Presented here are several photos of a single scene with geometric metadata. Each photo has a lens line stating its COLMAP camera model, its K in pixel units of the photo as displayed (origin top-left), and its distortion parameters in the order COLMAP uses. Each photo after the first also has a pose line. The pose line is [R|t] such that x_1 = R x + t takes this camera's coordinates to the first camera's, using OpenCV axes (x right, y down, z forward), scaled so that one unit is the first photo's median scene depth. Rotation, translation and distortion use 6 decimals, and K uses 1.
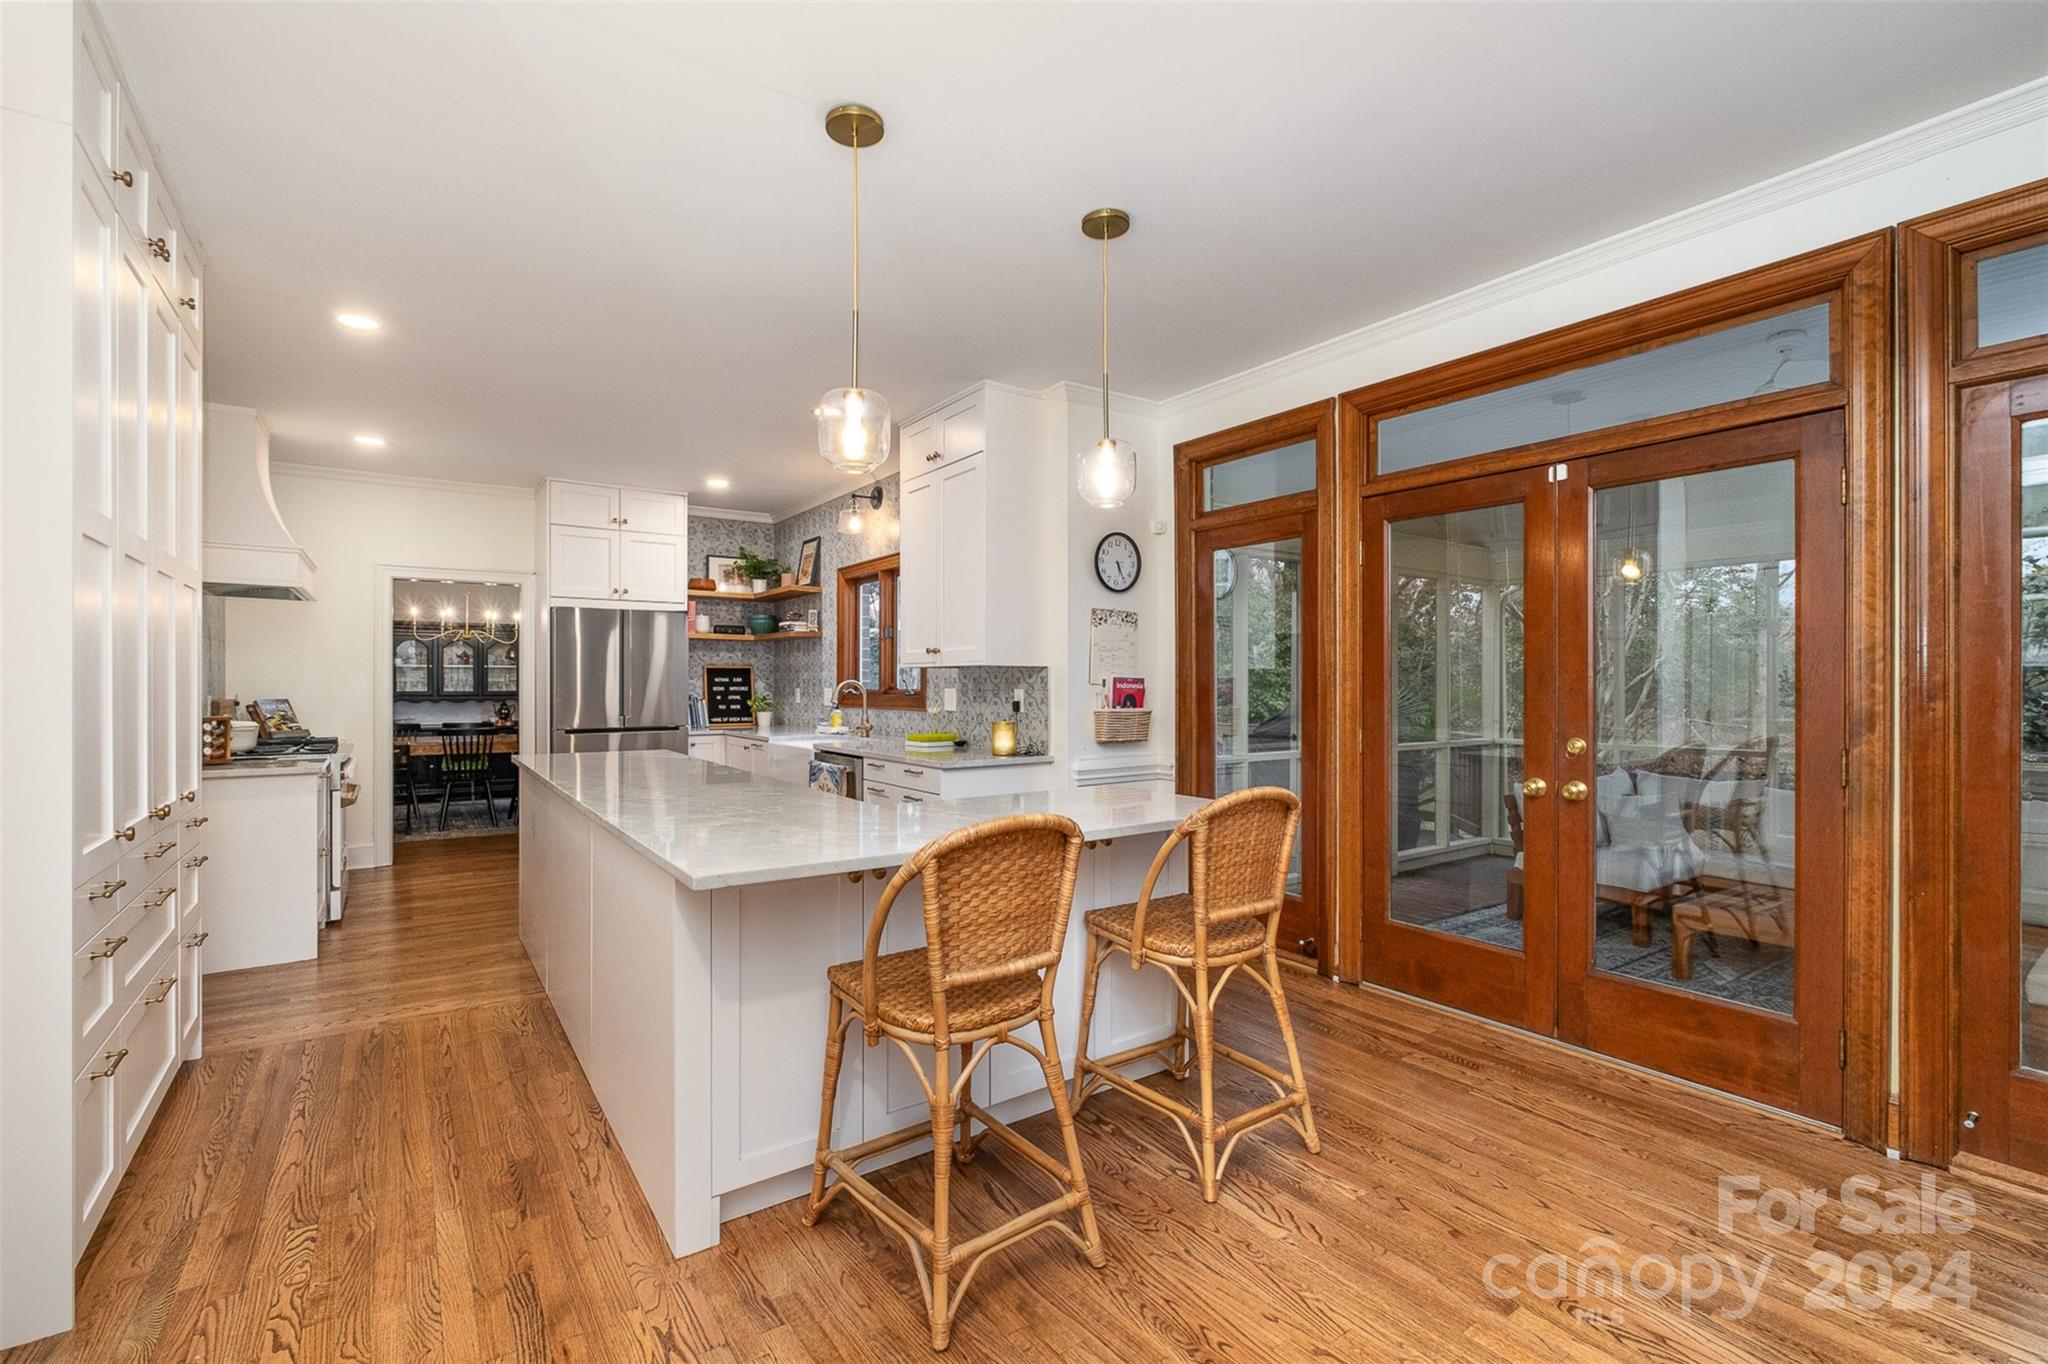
lens RADIAL K [[905.8, 0, 1018.7], [0, 905.8, 682.6], [0, 0, 1]] dist [-0.003720, -0.000361]
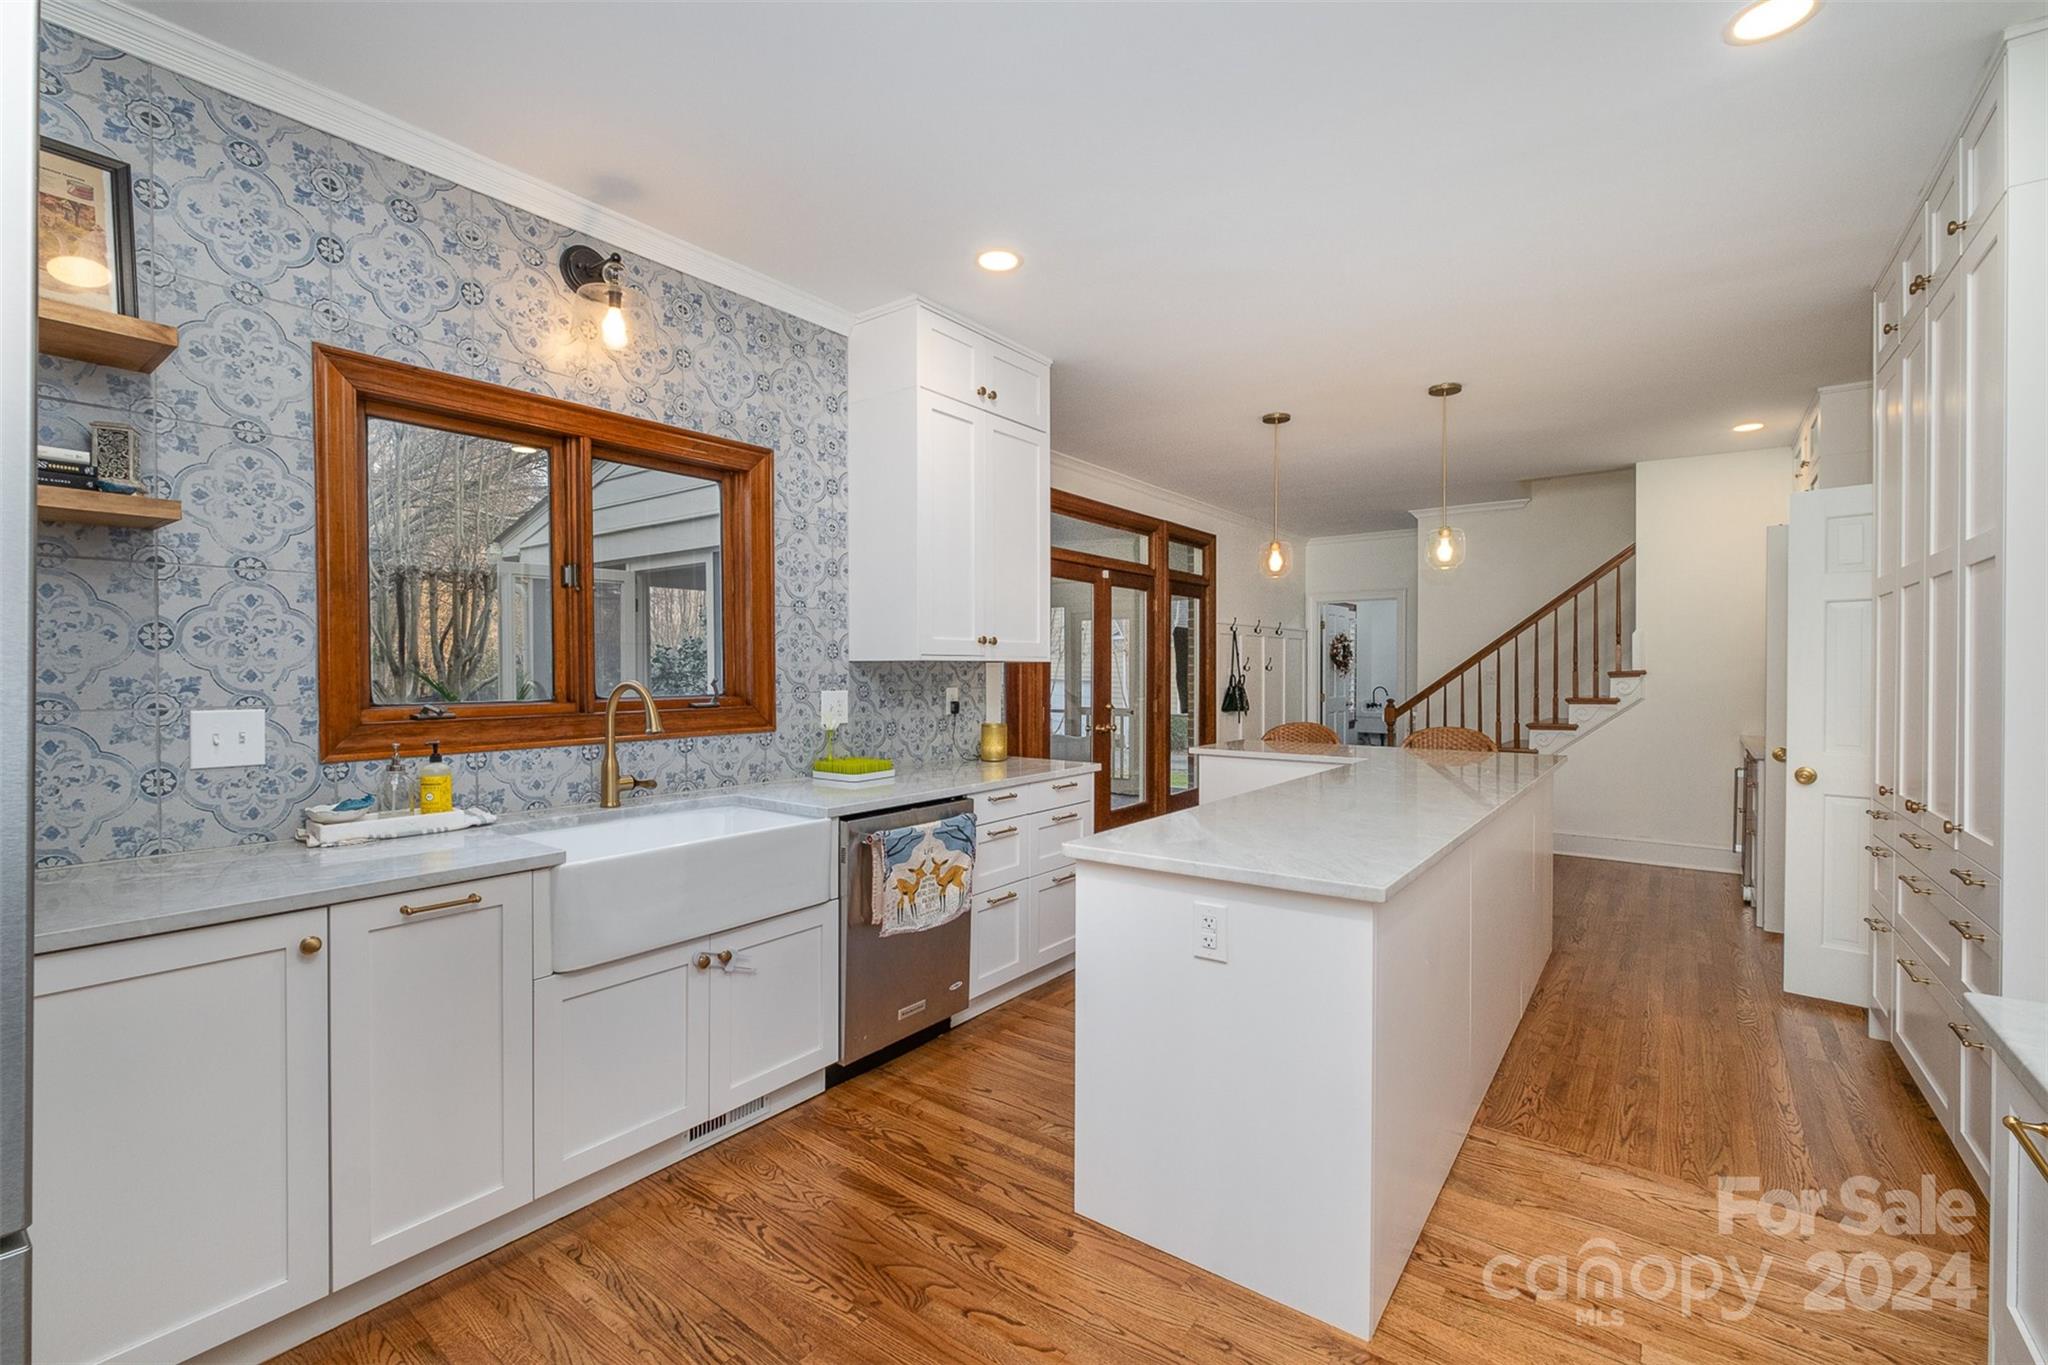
lens RADIAL K [[905.8, 0, 1024.5], [0, 905.8, 684.6], [0, 0, 1]] dist [-0.003720, -0.000361]
pose [[-0.315184, -0.010999, 0.948967, -0.579322], [-0.000227, 0.999934, 0.011514, -0.004089], [-0.949031, 0.003414, -0.315166, 0.839029]]
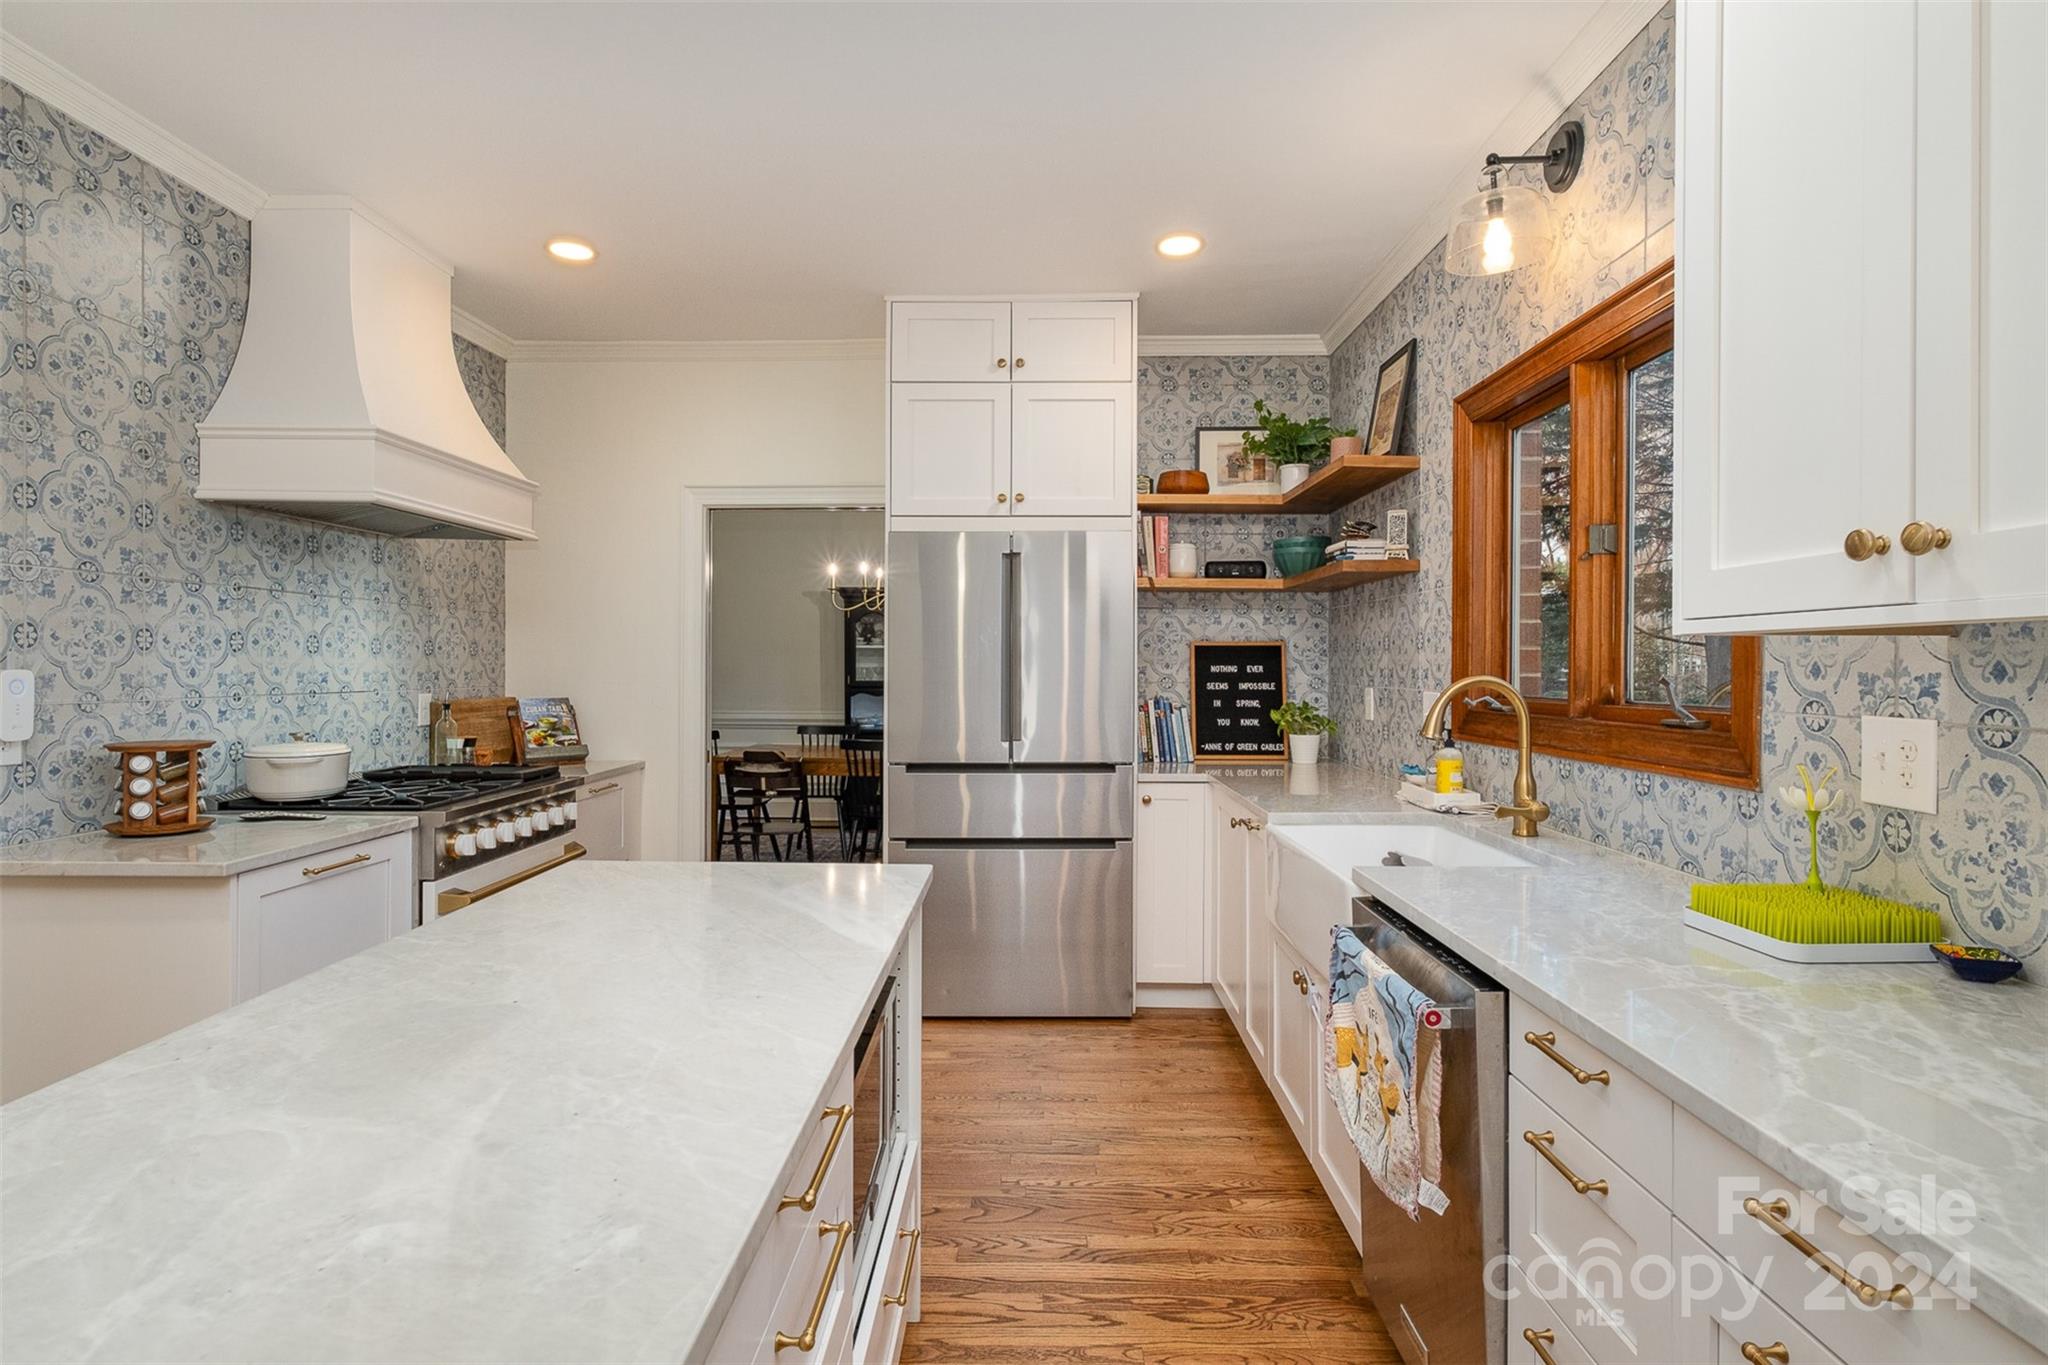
lens RADIAL K [[1036.5, 0, 1022.0], [0, 1036.5, 667.5], [0, 0, 1]] dist [-0.003568, 0.000309]
pose [[0.807527, 0.002858, -0.589824, -0.079735], [-0.001745, 0.999995, 0.002456, -0.005428], [0.589828, -0.000954, 0.807528, 0.493782]]
